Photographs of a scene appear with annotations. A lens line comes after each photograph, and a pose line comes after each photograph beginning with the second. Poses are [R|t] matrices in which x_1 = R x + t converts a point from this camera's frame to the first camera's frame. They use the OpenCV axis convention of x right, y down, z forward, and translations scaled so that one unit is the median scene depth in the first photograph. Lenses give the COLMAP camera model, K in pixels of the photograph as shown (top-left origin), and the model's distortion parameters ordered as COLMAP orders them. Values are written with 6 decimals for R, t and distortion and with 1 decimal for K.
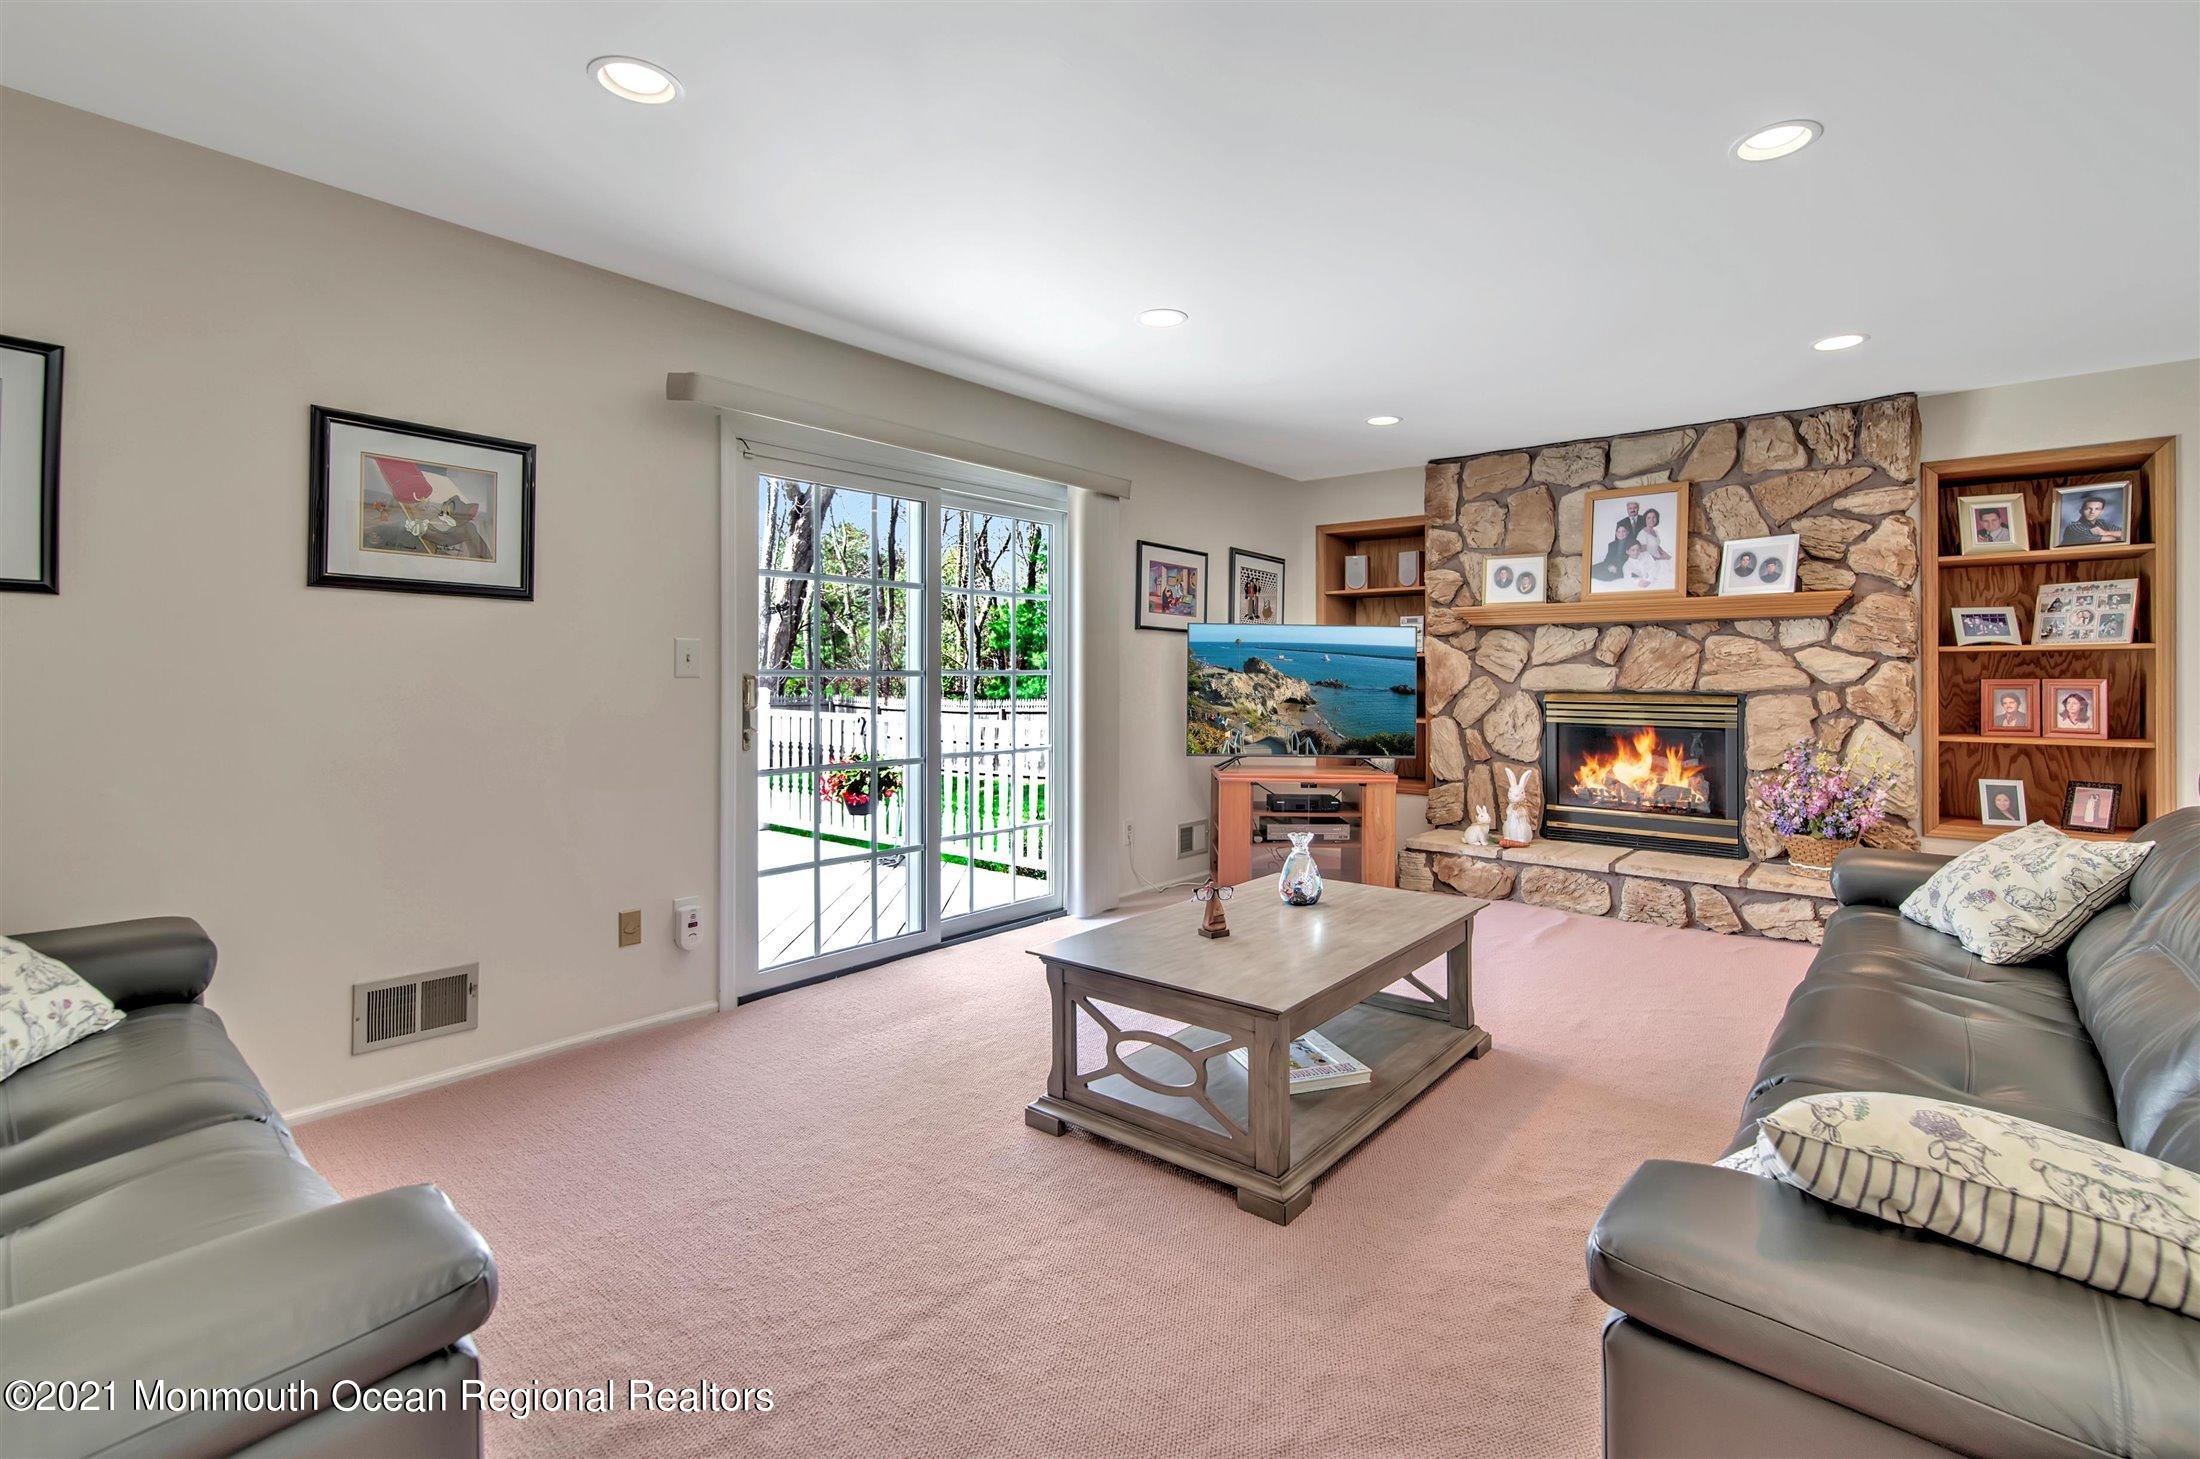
lens RADIAL K [[968.0, 0, 1169.5], [0, 968.0, 672.2], [0, 0, 1]] dist [0.001855, 0.000957]
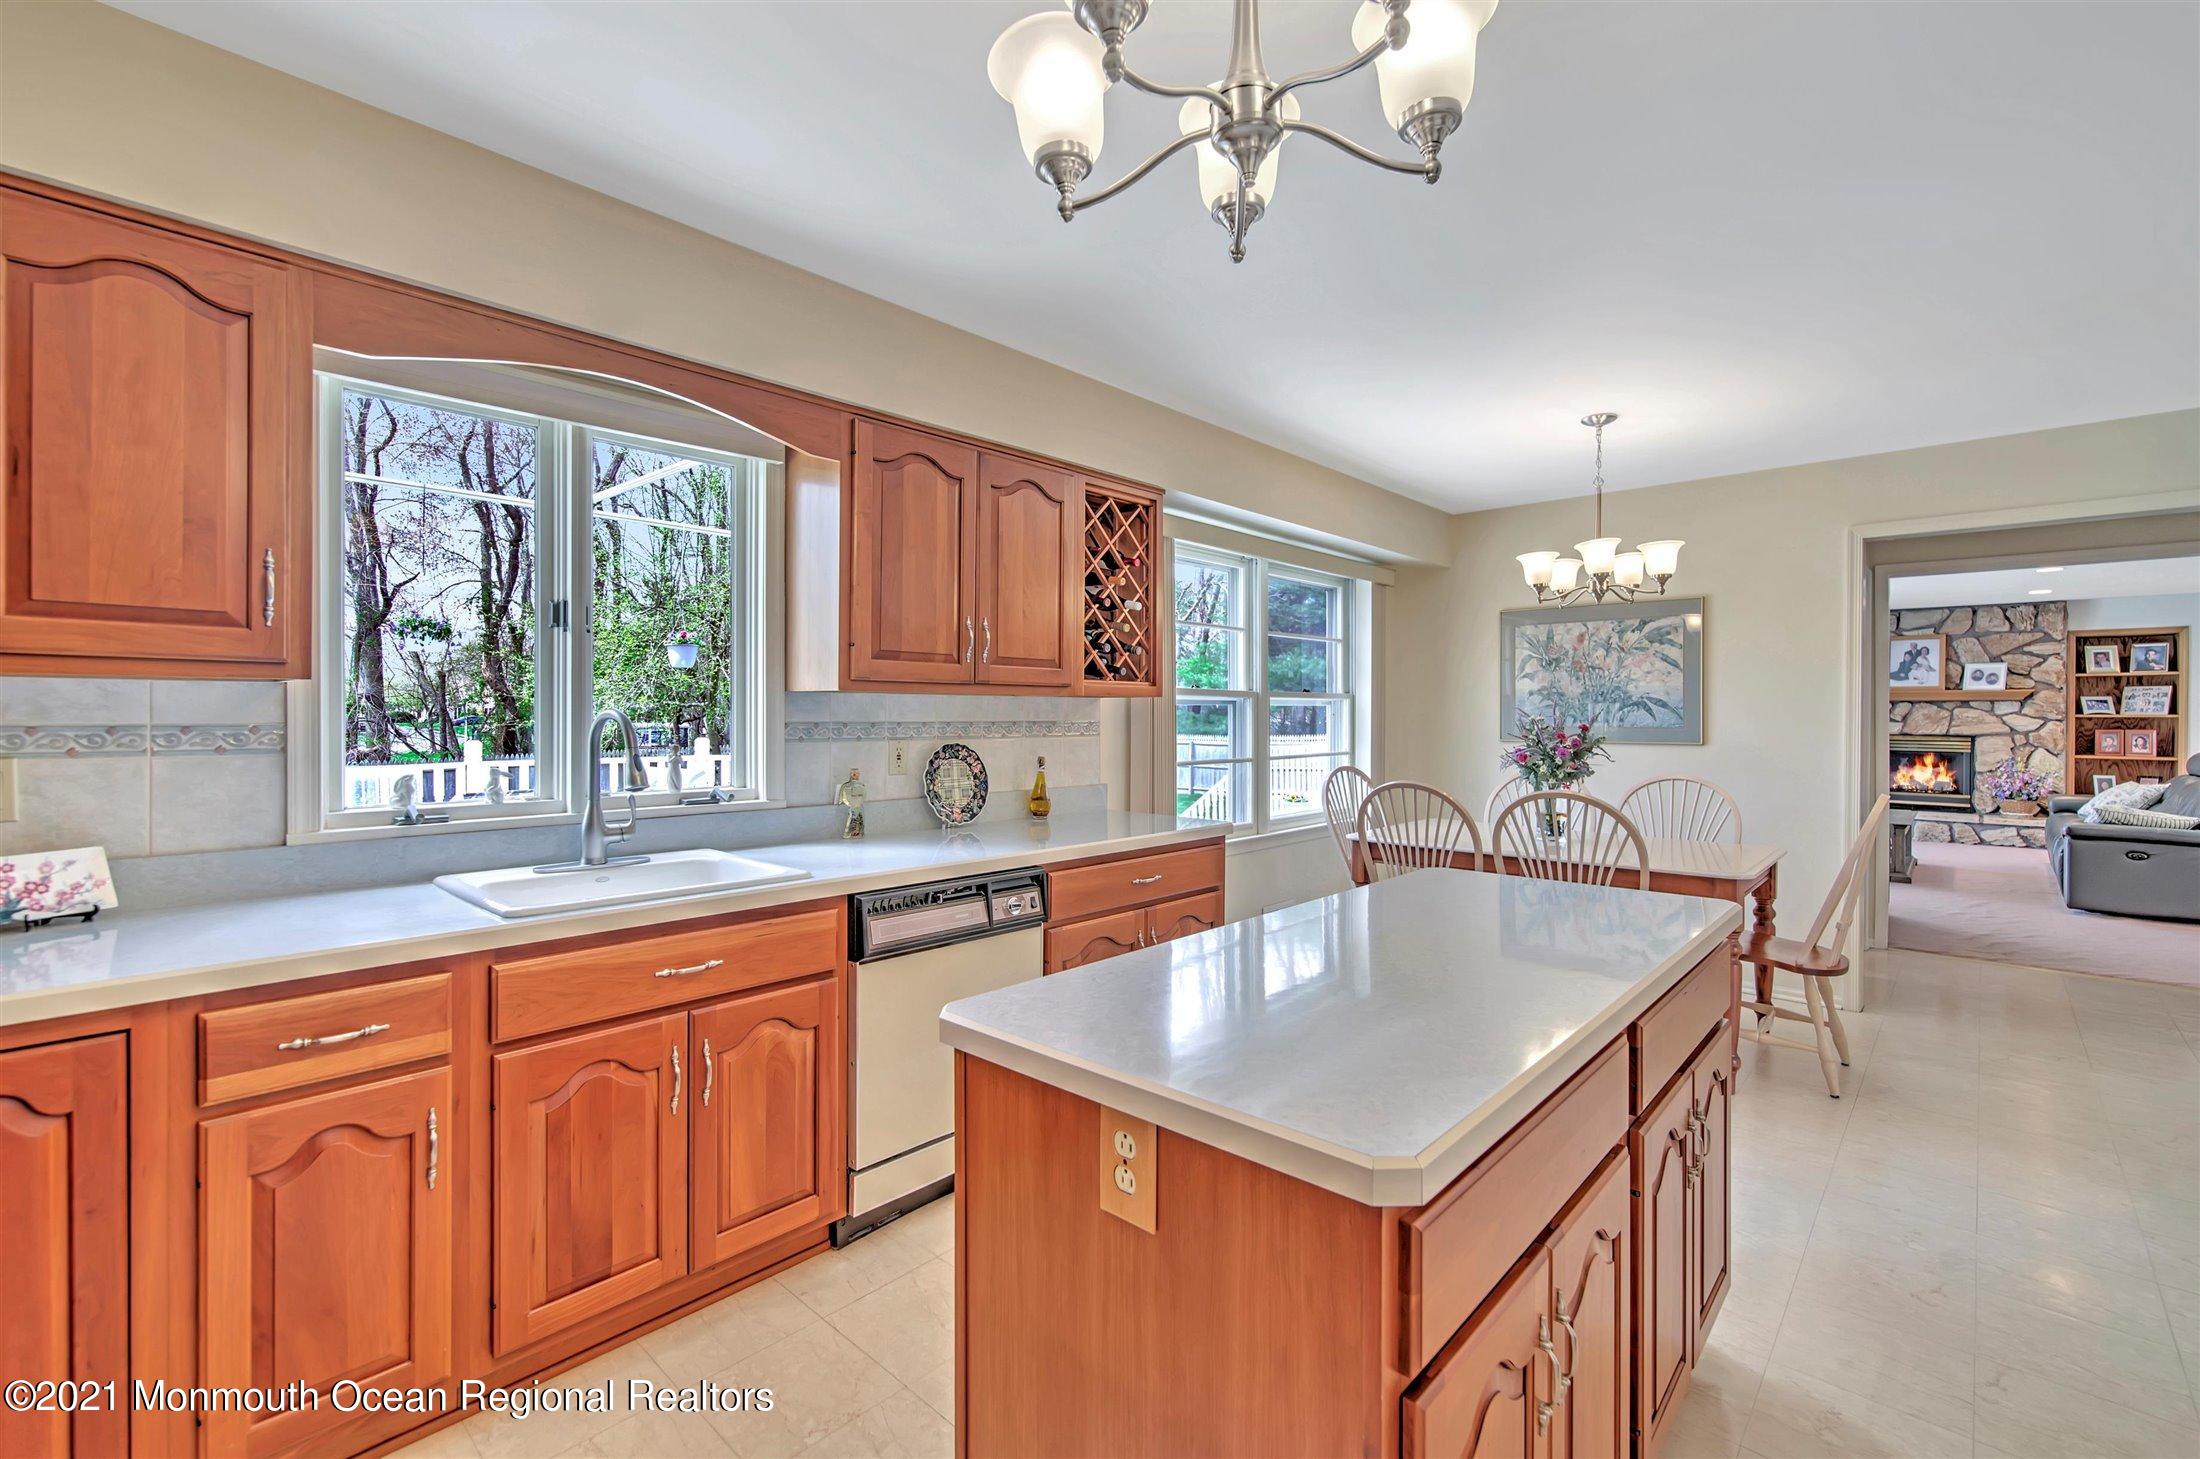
lens RADIAL K [[962.2, 0, 1118.0], [0, 962.2, 720.0], [0, 0, 1]] dist [0.001444, 0.001854]
pose [[0.998591, 0.002407, -0.053009, -1.236749], [-0.001747, 0.999920, 0.012498, -0.037696], [0.053035, -0.012388, 0.998516, -1.278936]]
